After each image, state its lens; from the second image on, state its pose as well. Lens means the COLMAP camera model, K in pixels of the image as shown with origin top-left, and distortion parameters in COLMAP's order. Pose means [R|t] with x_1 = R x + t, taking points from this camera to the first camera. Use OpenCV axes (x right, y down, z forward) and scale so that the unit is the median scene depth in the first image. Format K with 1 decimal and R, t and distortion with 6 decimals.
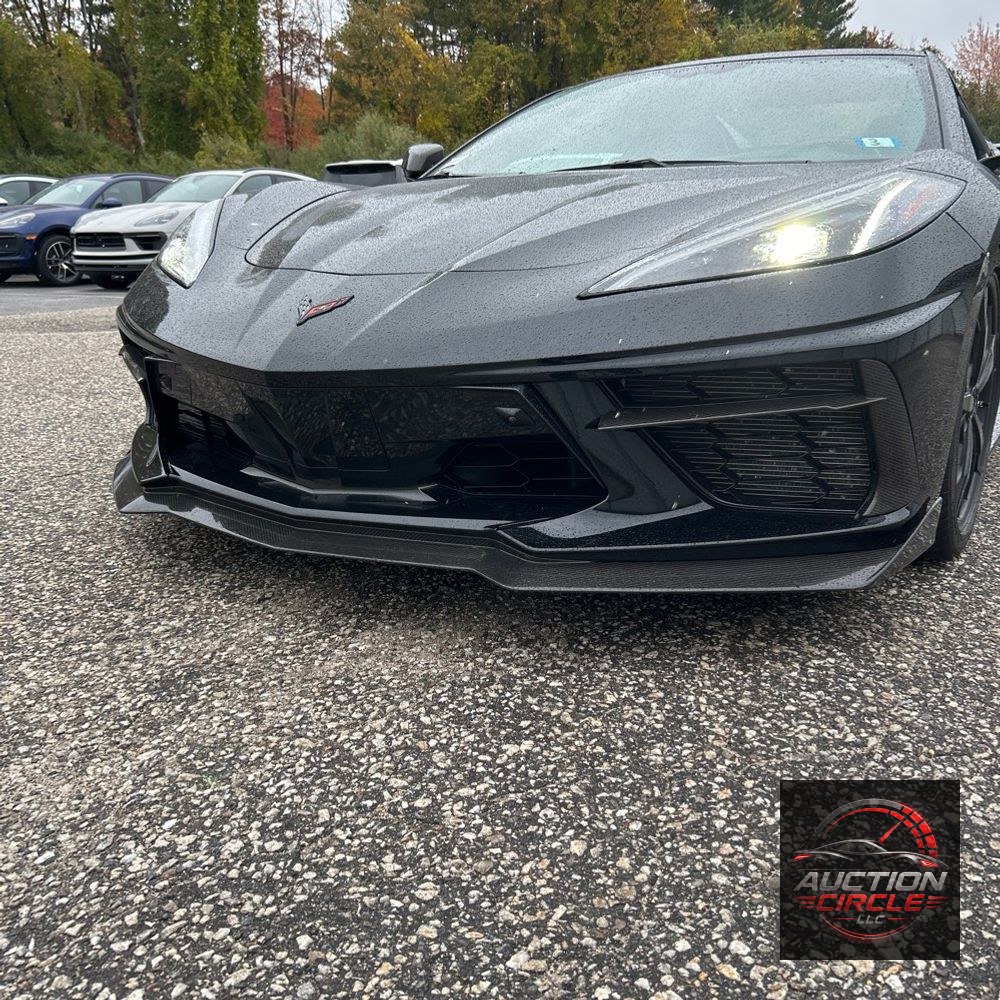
lens RADIAL K [[1025.2, 0, 508.8], [0, 1025.2, 501.8], [0, 0, 1]] dist [0.047844, -0.044503]
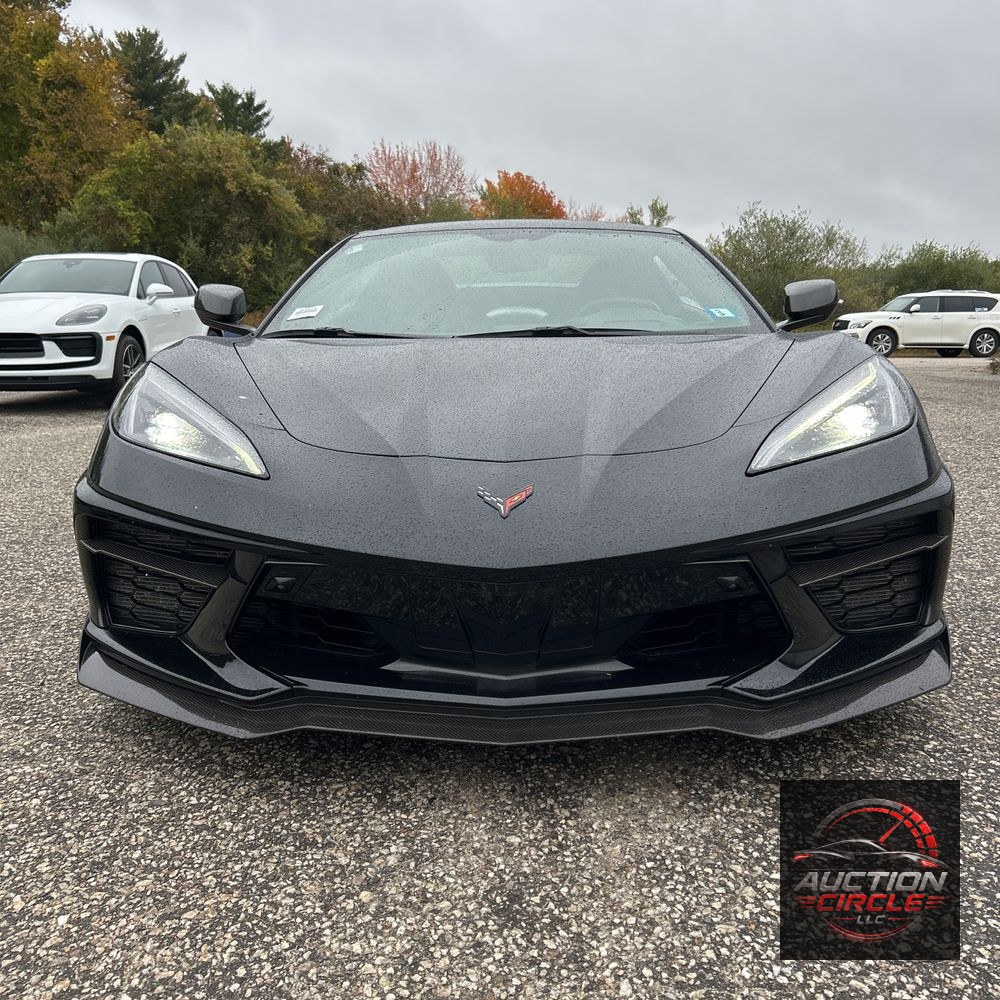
lens RADIAL K [[1033.4, 0, 524.0], [0, 1033.4, 475.2], [0, 0, 1]] dist [0.027921, -0.005505]
pose [[0.856441, -0.076204, 0.510589, -0.739284], [0.130258, 0.988942, -0.070893, -0.145215], [-0.499541, 0.127224, 0.856897, 0.119766]]
